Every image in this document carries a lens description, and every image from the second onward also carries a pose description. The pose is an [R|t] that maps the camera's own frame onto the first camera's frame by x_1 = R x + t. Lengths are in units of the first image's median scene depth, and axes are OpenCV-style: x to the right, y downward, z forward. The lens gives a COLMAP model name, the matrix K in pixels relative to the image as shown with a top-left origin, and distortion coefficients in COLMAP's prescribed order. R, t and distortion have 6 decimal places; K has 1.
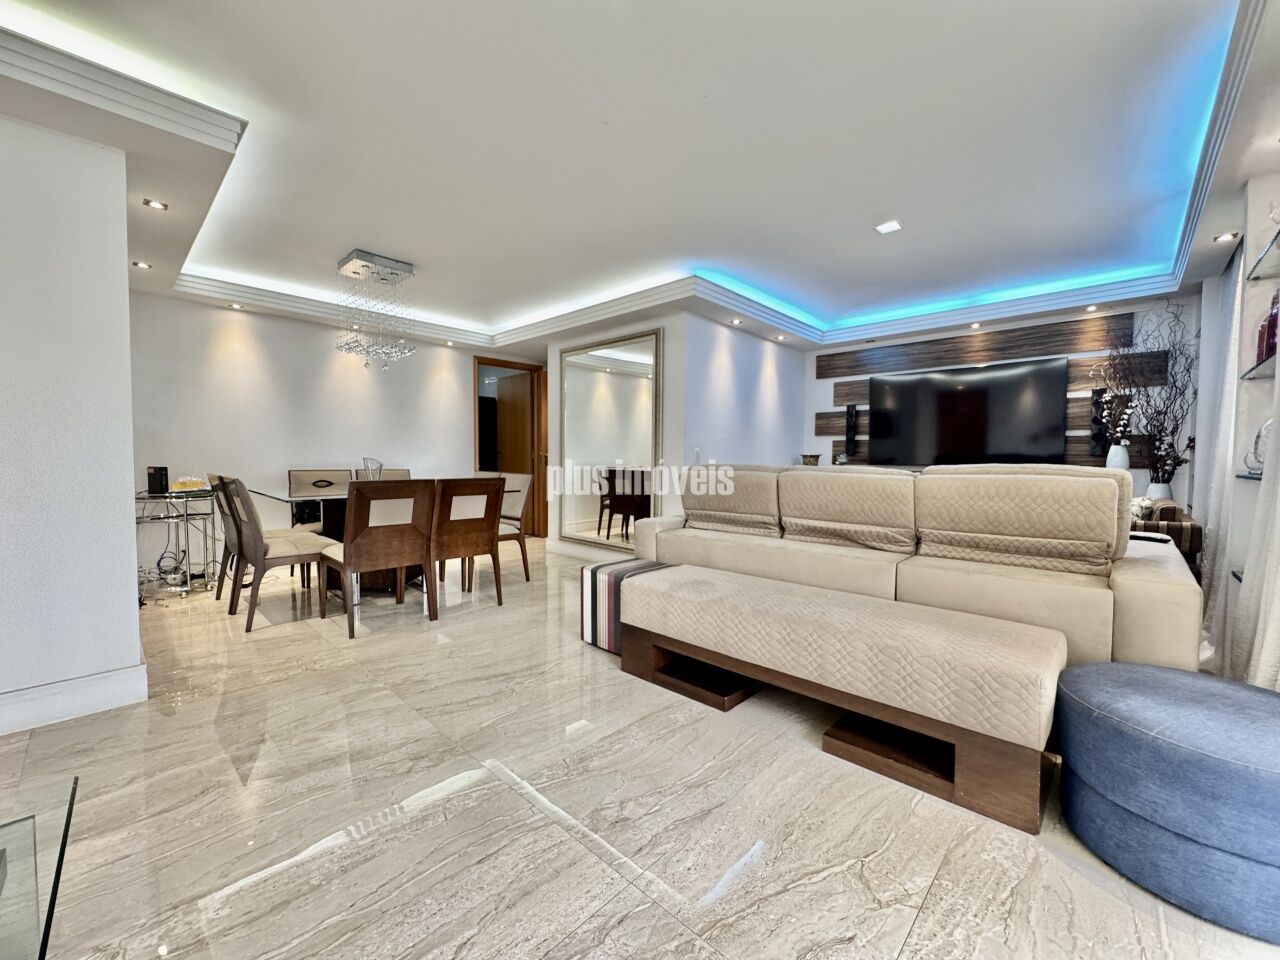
lens RADIAL K [[511.5, 0, 639.9], [0, 511.5, 478.6], [0, 0, 1]] dist [-0.002596, -0.000023]
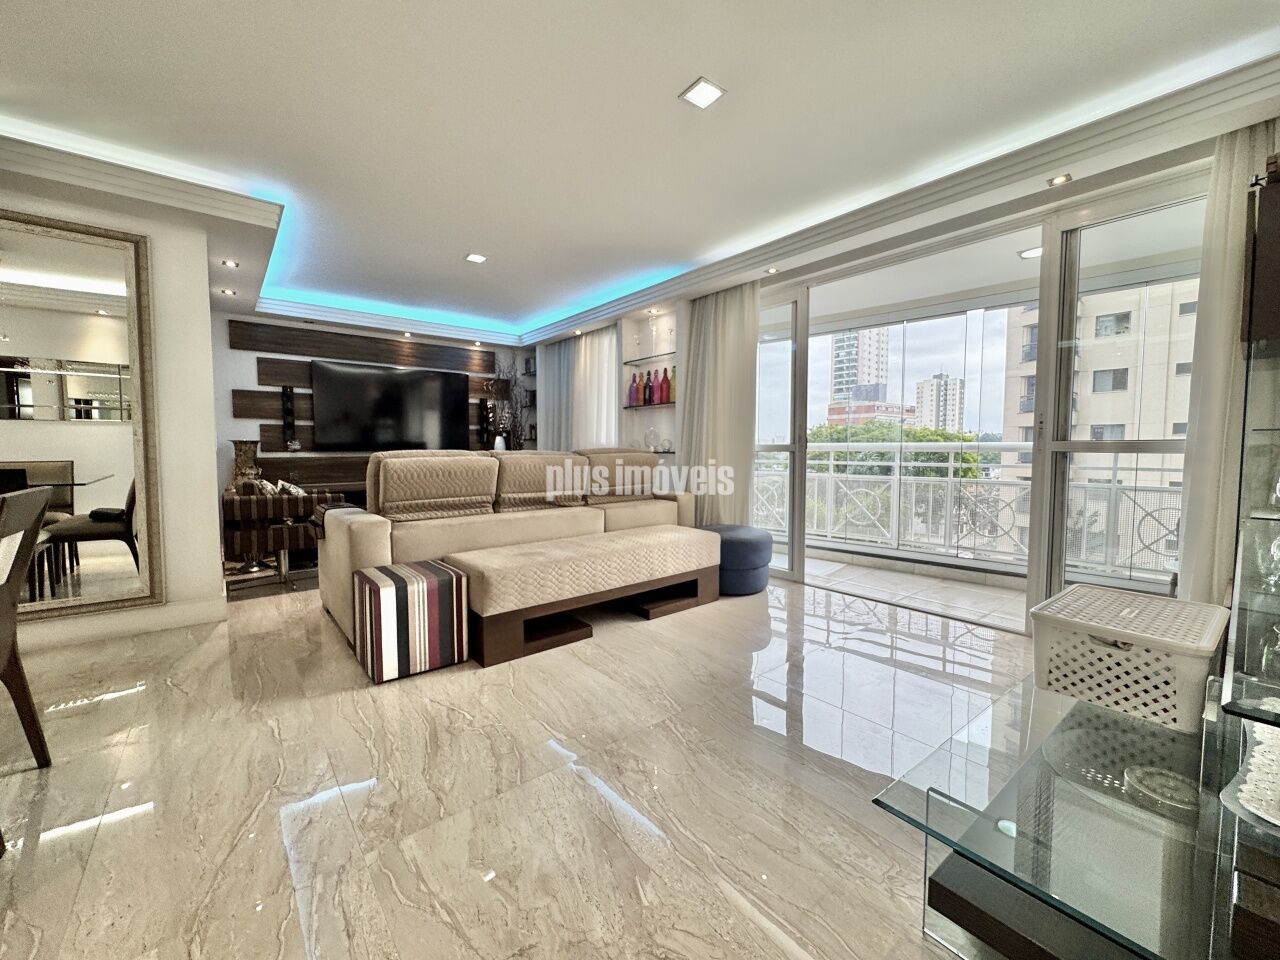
lens RADIAL K [[511.5, 0, 638.5], [0, 511.5, 477.7], [0, 0, 1]] dist [-0.002596, -0.000023]
pose [[0.129213, -0.065091, 0.989478, -0.567609], [0.041752, 0.997316, 0.060154, -0.013829], [-0.990738, 0.033540, 0.131584, 0.359839]]
